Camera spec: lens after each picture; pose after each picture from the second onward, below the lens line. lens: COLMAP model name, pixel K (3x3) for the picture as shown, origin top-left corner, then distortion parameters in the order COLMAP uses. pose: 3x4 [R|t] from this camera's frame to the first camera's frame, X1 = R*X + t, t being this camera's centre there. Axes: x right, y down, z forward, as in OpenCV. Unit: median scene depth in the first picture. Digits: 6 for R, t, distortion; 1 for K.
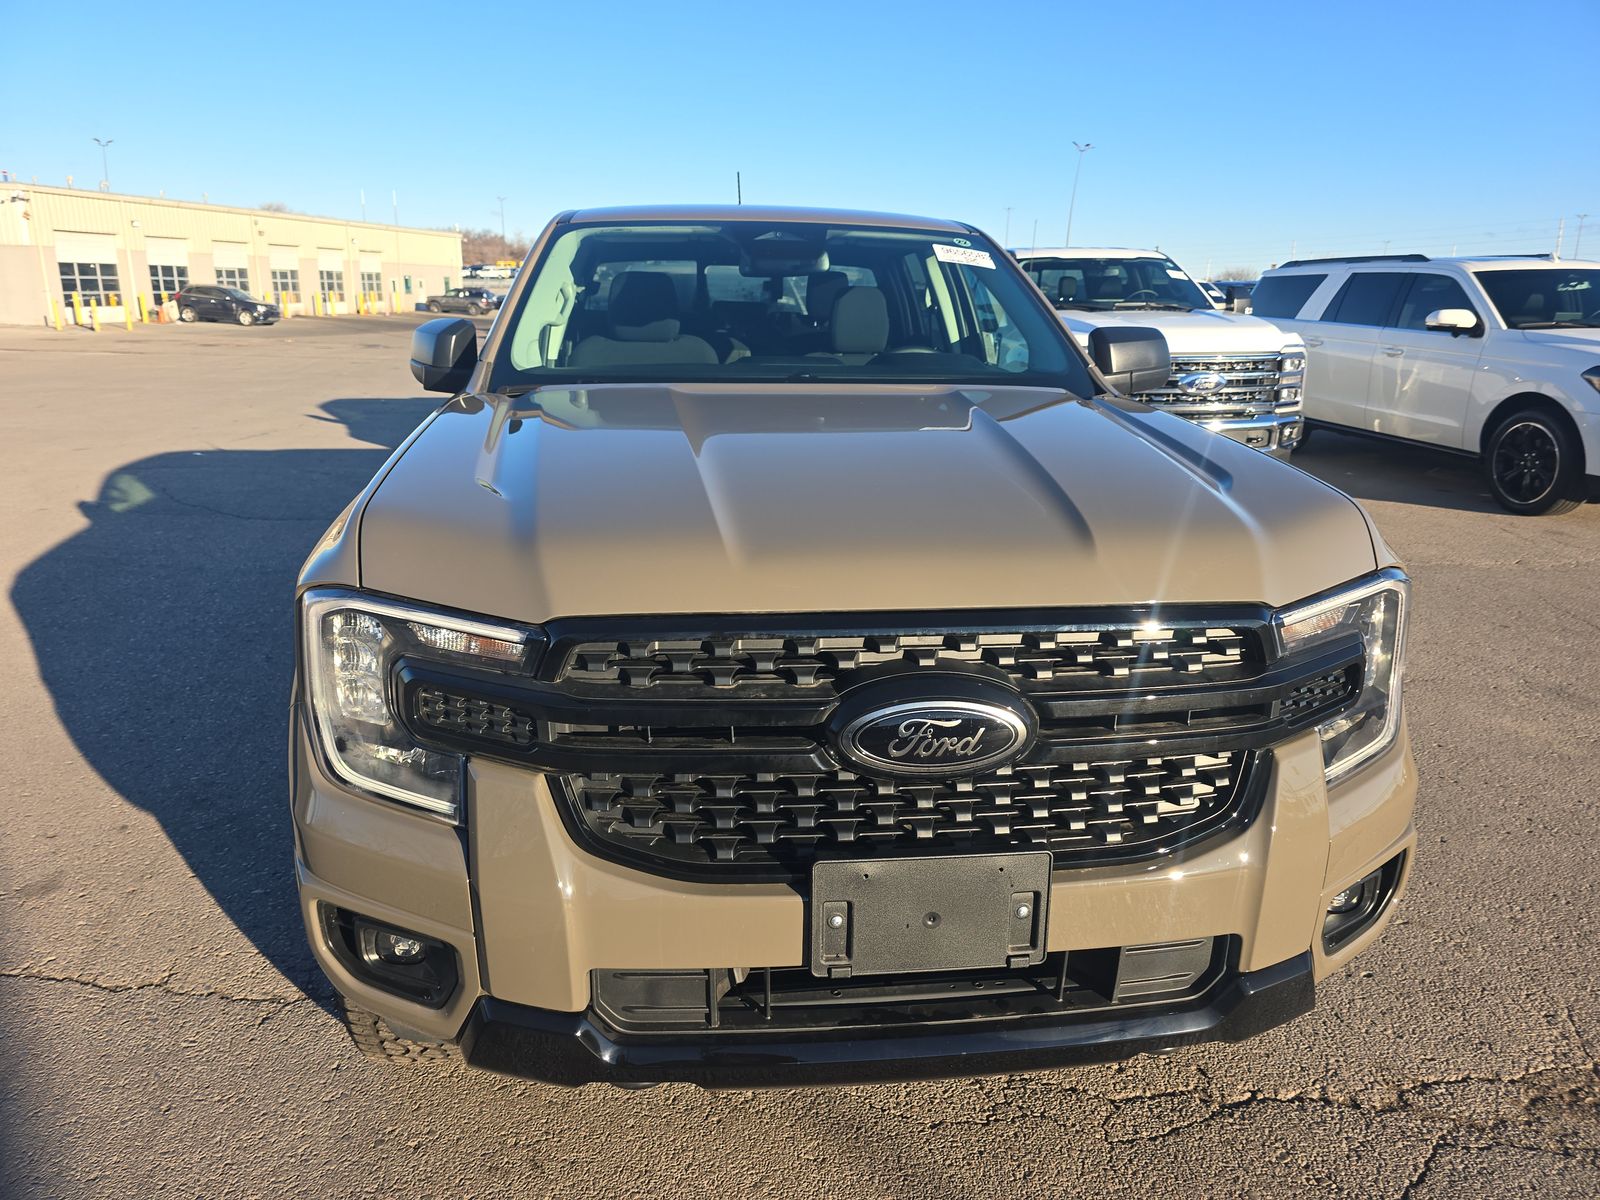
lens RADIAL K [[1083.7, 0, 799.3], [0, 1083.7, 561.7], [0, 0, 1]] dist [0.045225, -0.035294]
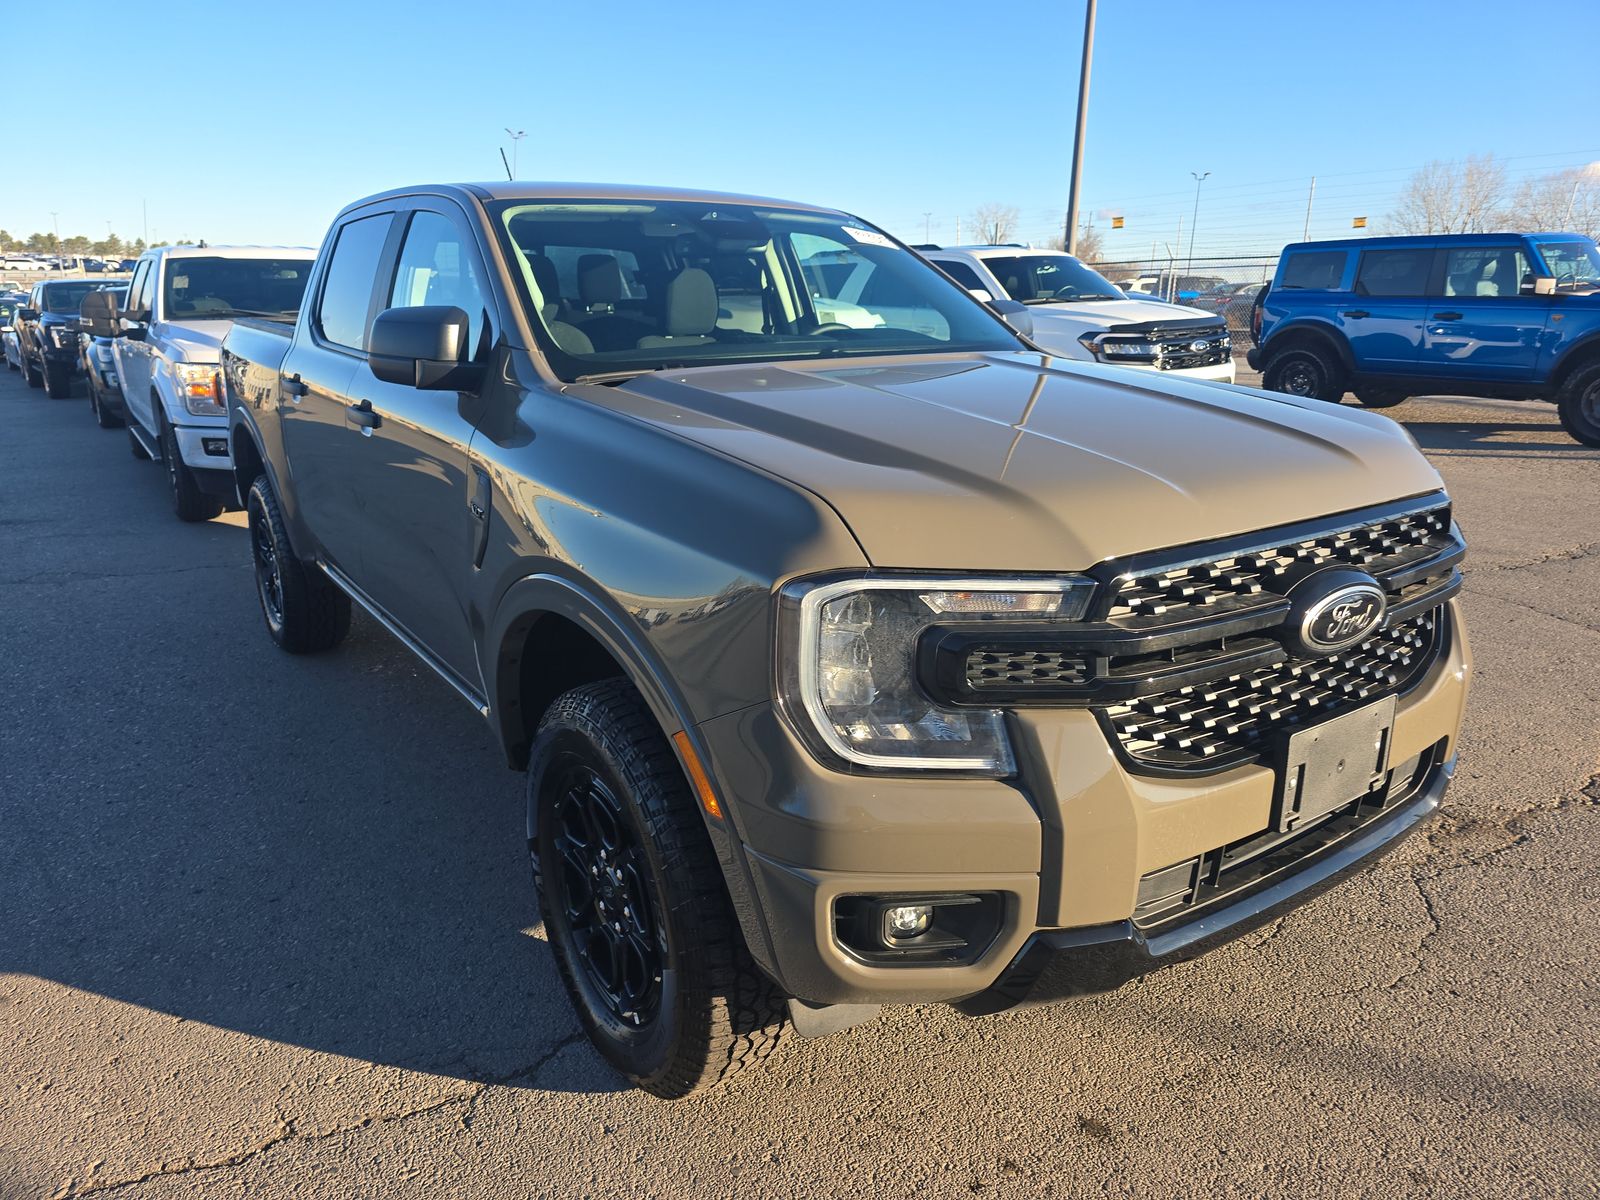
lens RADIAL K [[1083.7, 0, 799.3], [0, 1083.7, 561.7], [0, 0, 1]] dist [0.045225, -0.035294]
pose [[0.878479, -0.131675, 0.459278, -0.932984], [0.127420, 0.991025, 0.040407, -0.030095], [-0.460477, 0.023025, 0.887373, 0.165258]]
